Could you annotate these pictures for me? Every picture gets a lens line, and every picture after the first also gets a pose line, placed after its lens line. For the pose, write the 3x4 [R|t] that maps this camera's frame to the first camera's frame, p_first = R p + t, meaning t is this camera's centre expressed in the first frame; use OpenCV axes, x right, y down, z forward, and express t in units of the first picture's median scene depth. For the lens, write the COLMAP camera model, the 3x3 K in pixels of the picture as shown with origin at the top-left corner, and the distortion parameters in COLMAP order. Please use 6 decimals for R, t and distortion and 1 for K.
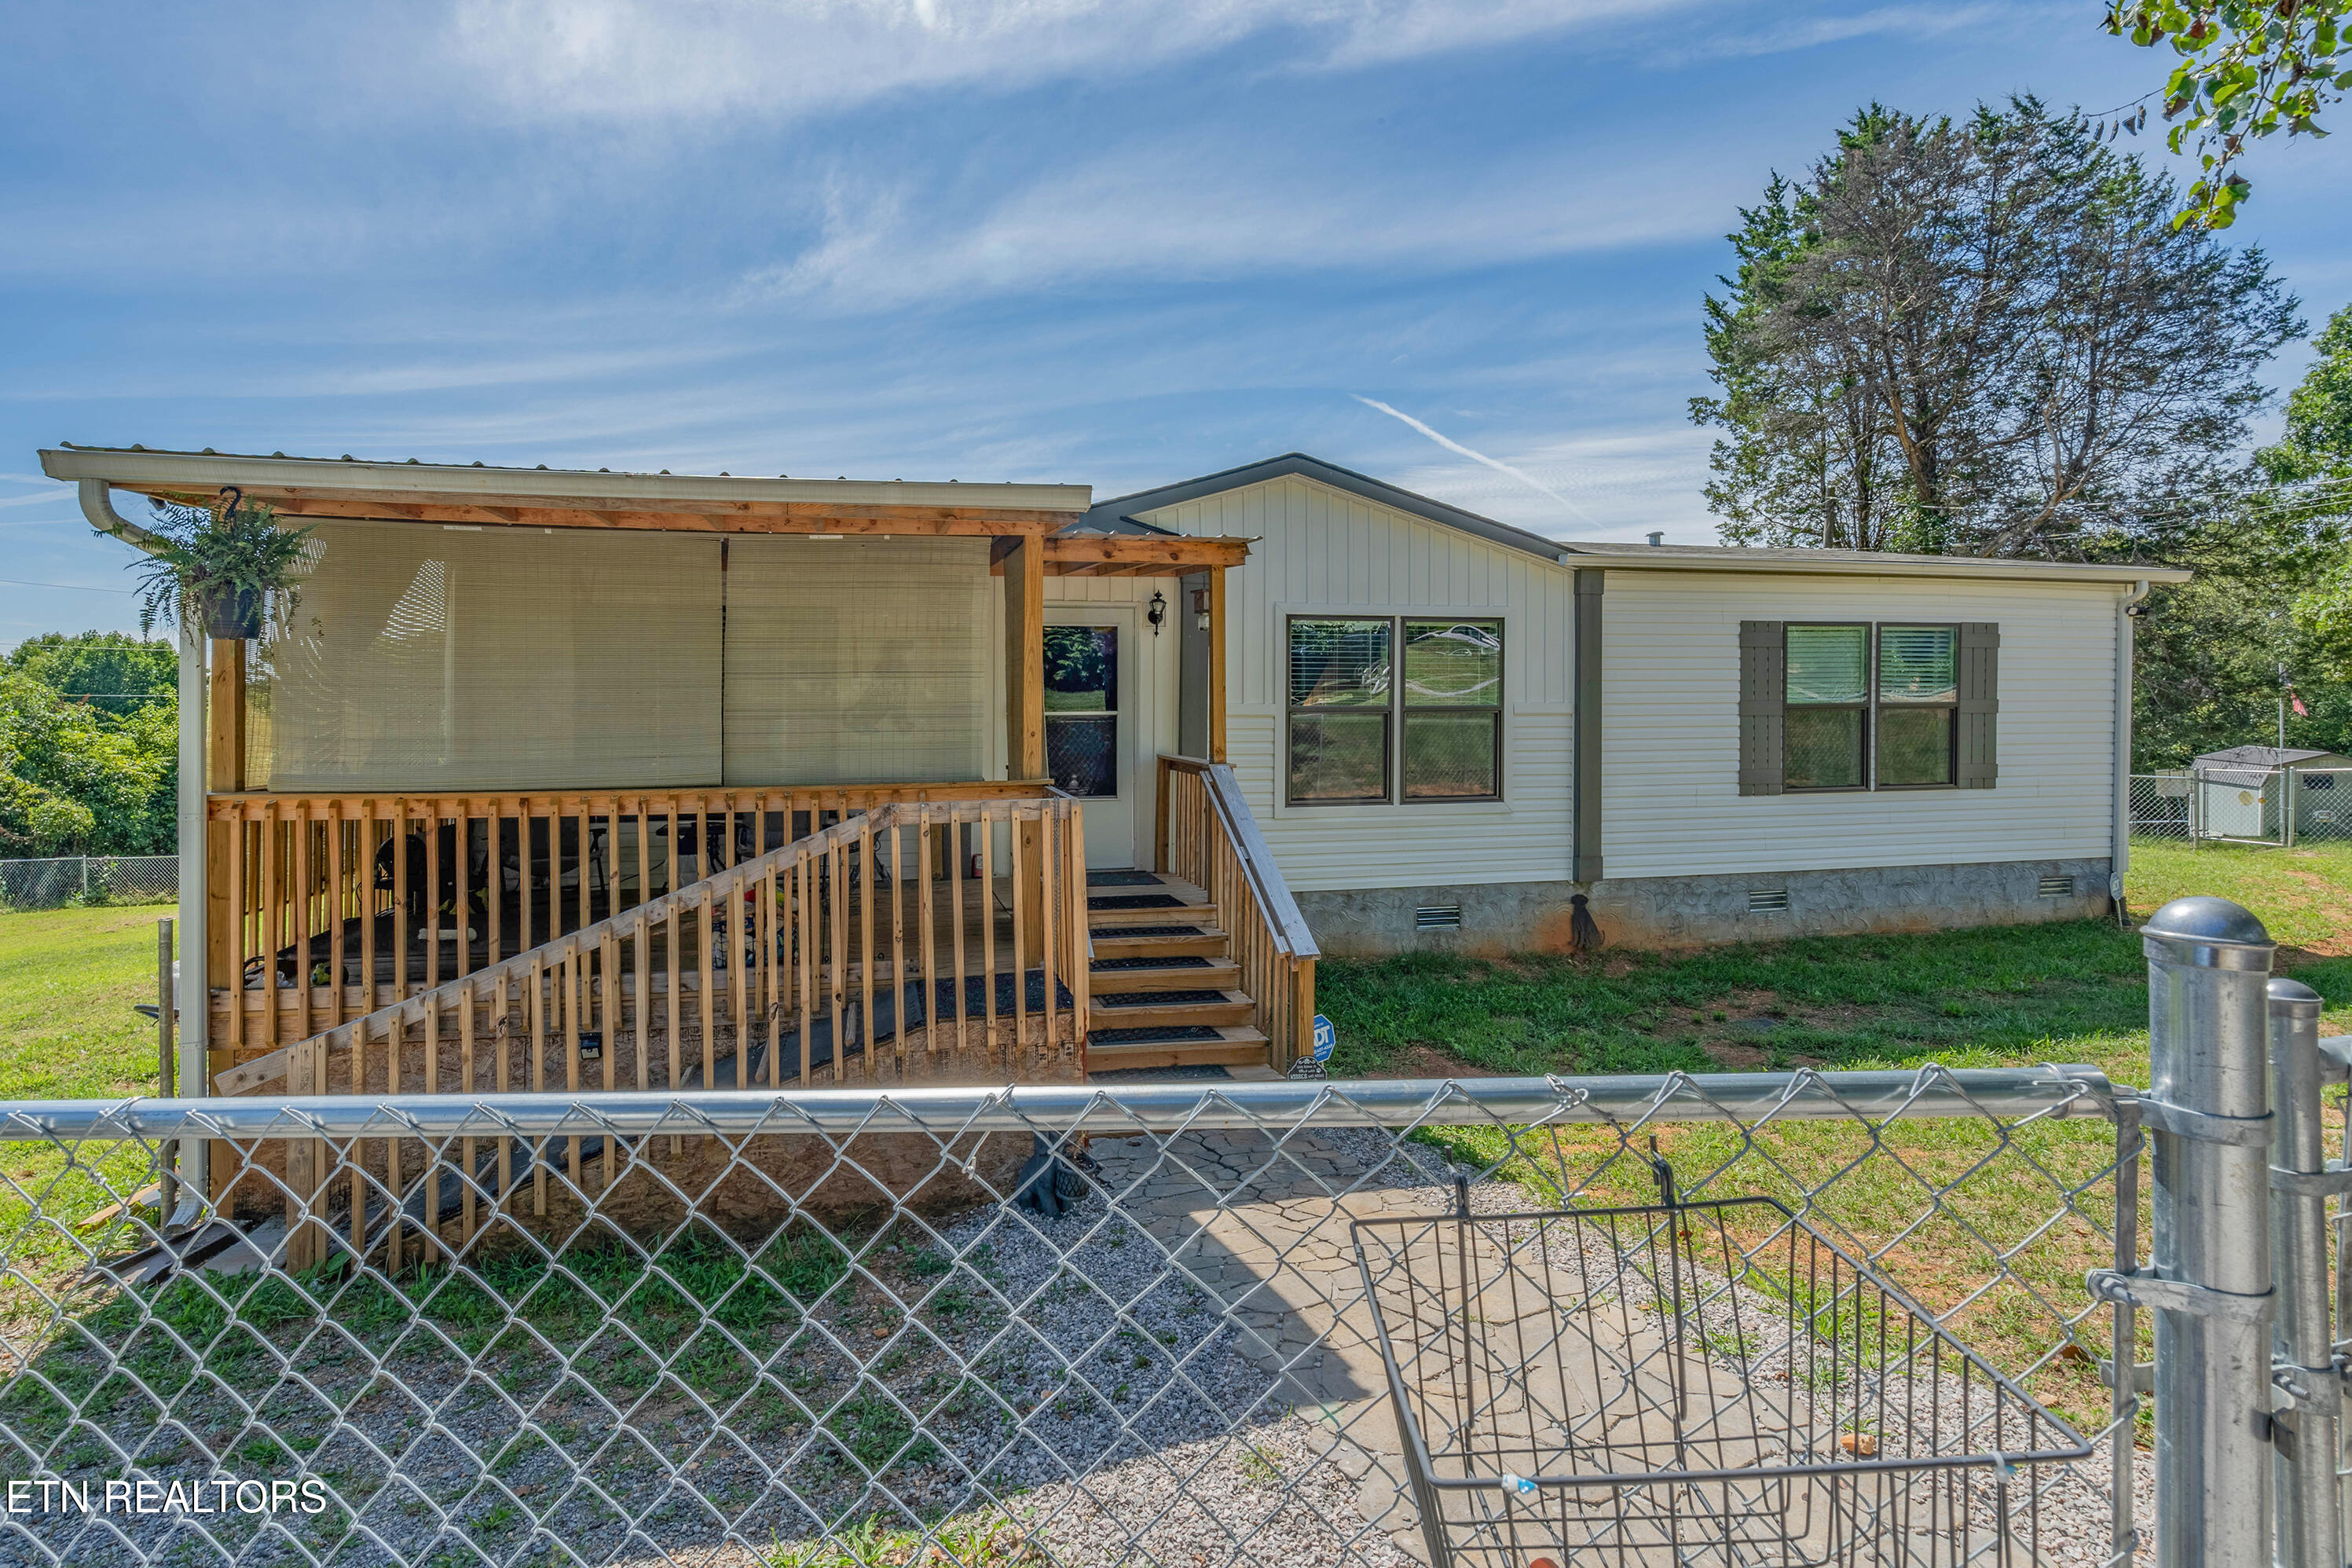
lens RADIAL K [[1120.6, 0, 1148.0], [0, 1120.6, 723.4], [0, 0, 1]] dist [-0.000086, 0.000150]
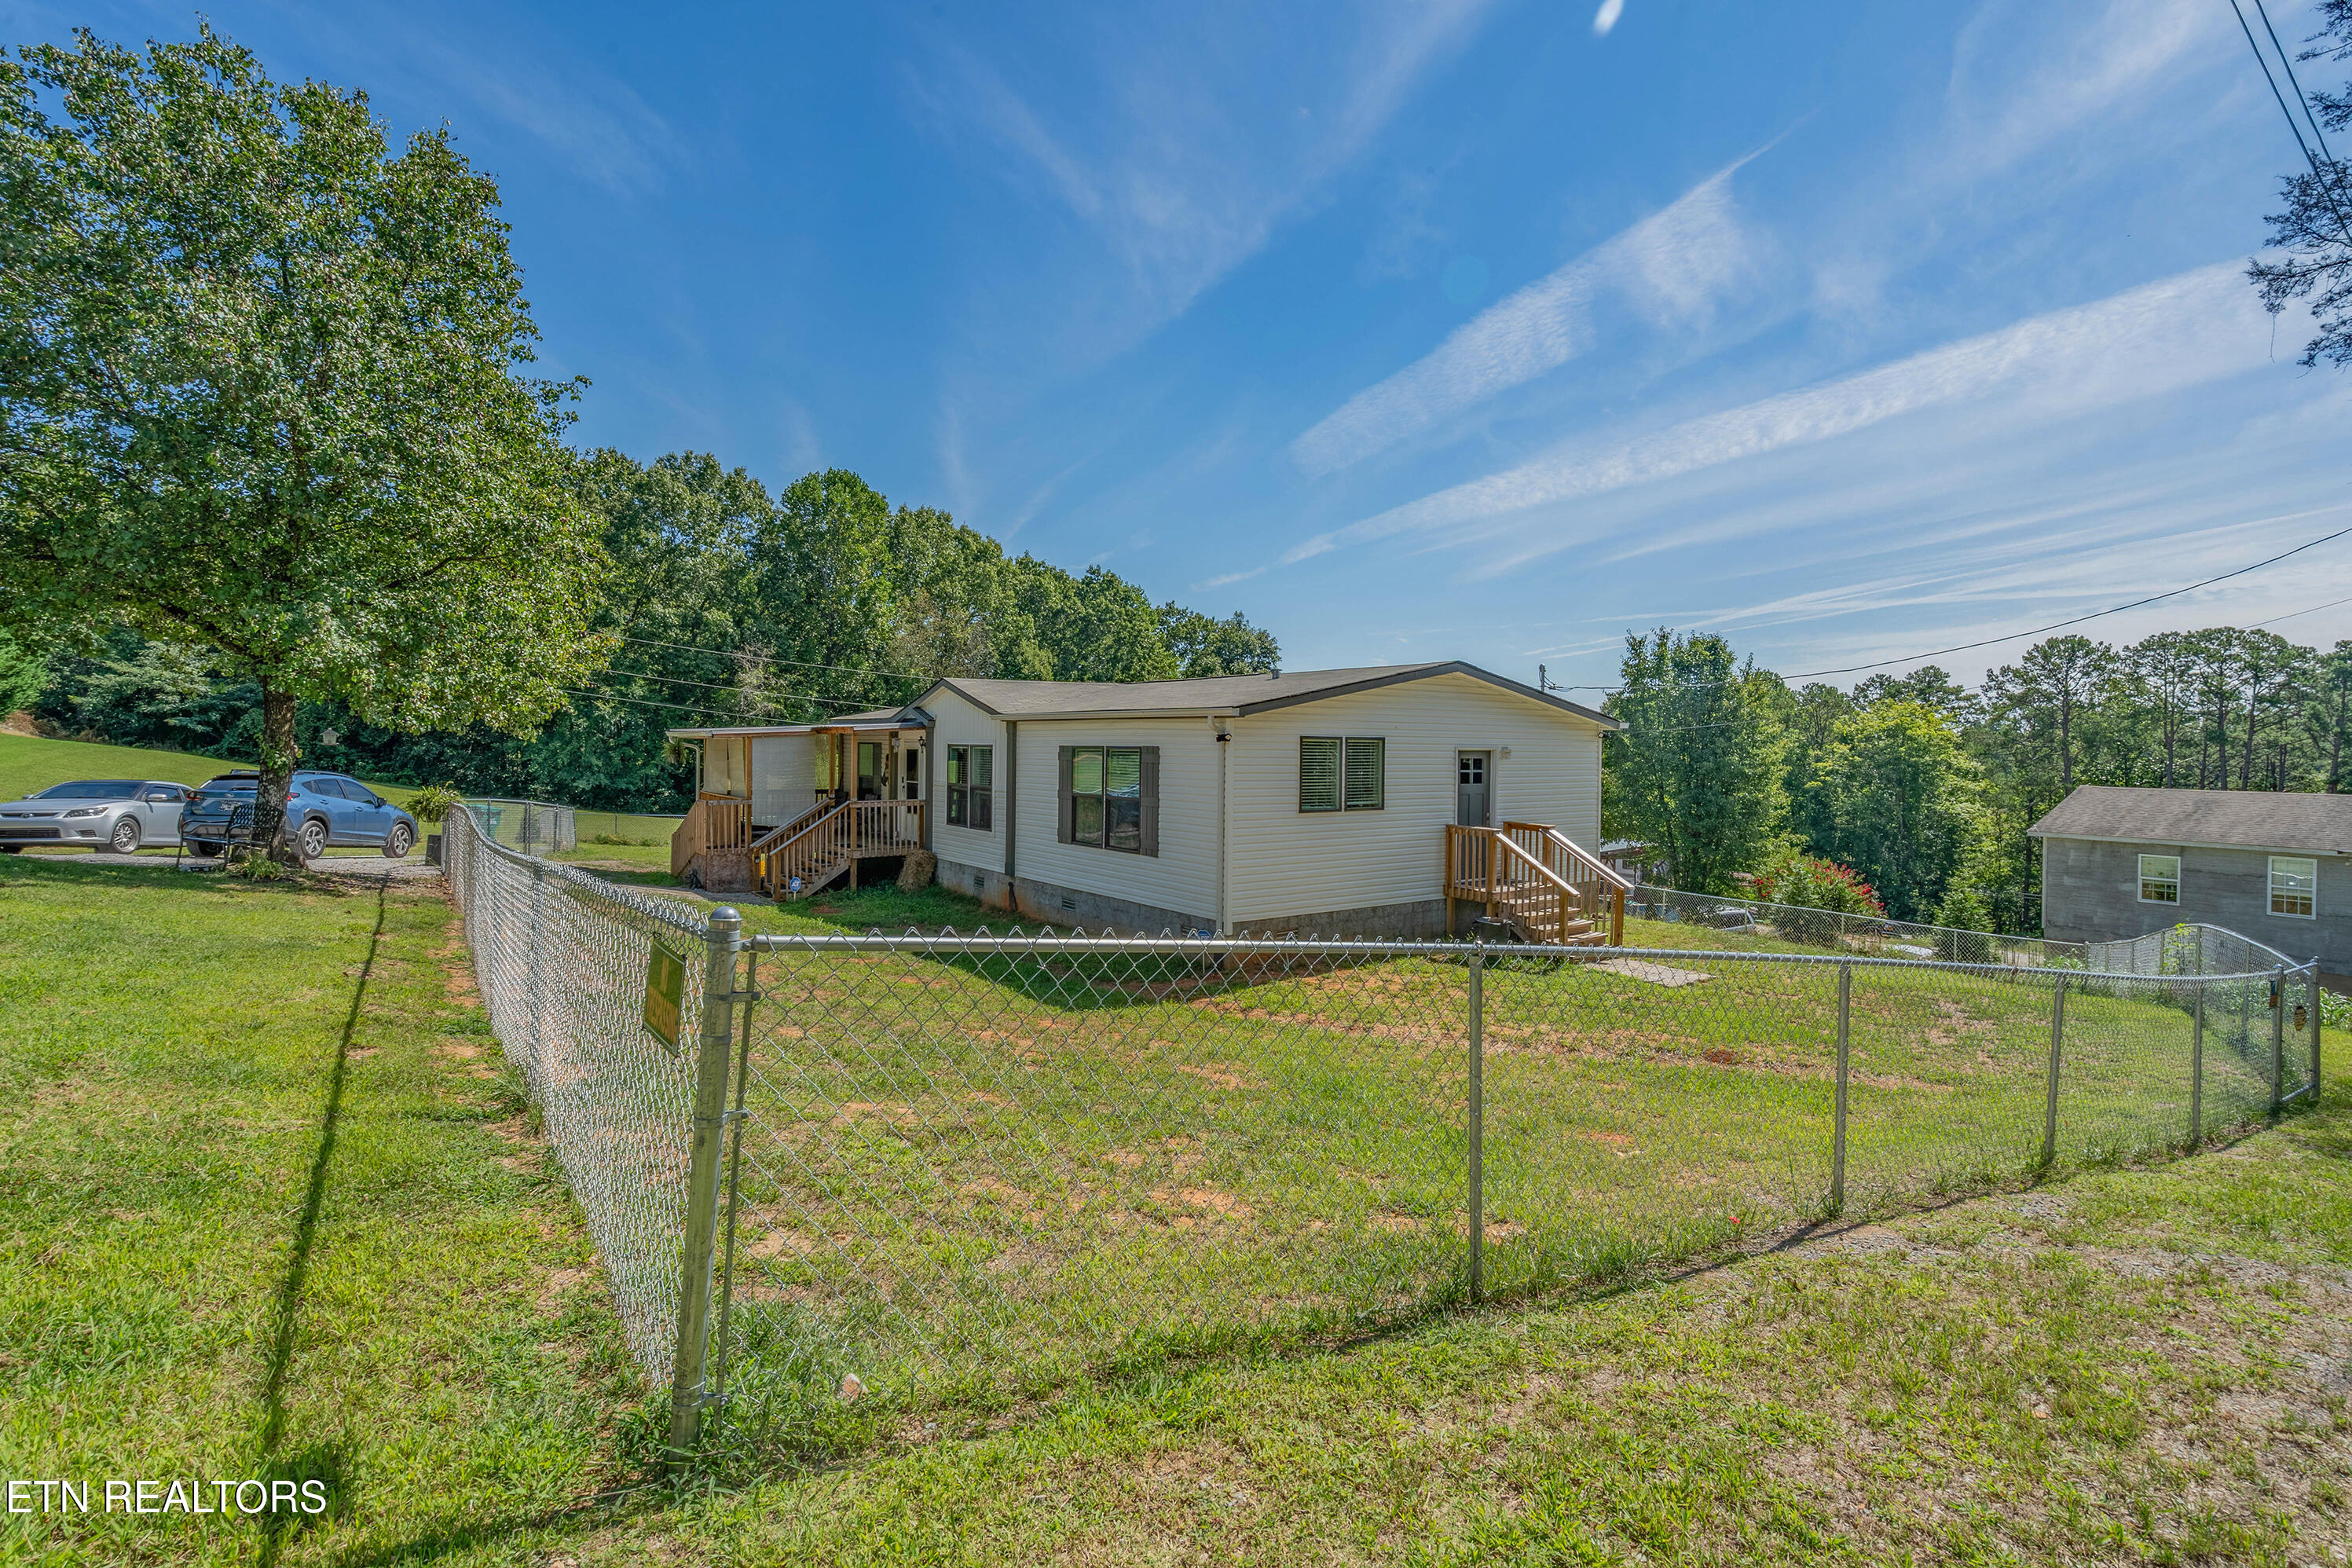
lens RADIAL K [[1073.8, 0, 1175.6], [0, 1073.8, 746.7], [0, 0, 1]] dist [-0.000469, -0.000280]
pose [[0.399959, 0.011609, -0.916460, 2.265427], [-0.021786, 0.999758, 0.003157, -0.102373], [0.916274, 0.018704, 0.400115, 0.497133]]
